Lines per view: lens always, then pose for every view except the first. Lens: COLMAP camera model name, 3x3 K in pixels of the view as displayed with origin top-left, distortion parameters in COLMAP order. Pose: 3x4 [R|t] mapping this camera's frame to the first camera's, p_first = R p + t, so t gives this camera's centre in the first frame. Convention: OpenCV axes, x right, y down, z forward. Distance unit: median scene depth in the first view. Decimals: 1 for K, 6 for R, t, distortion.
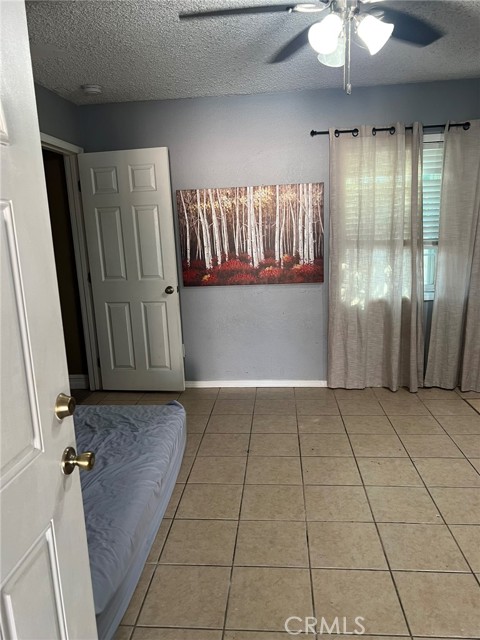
lens RADIAL K [[481.3, 0, 239.7], [0, 481.3, 317.6], [0, 0, 1]] dist [0.006219, 0.000405]
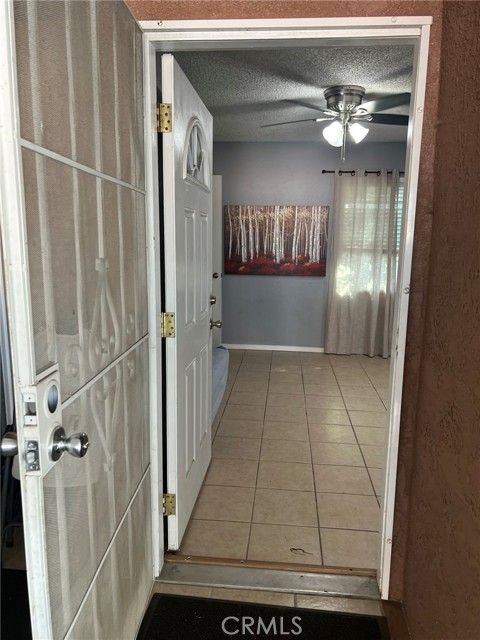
lens RADIAL K [[481.3, 0, 240.0], [0, 481.3, 322.3], [0, 0, 1]] dist [0.006219, 0.000405]
pose [[0.998212, 0.059523, -0.005405, -0.060273], [-0.059572, 0.998178, -0.009554, 0.090864], [0.004826, 0.009858, 0.999940, -0.416332]]
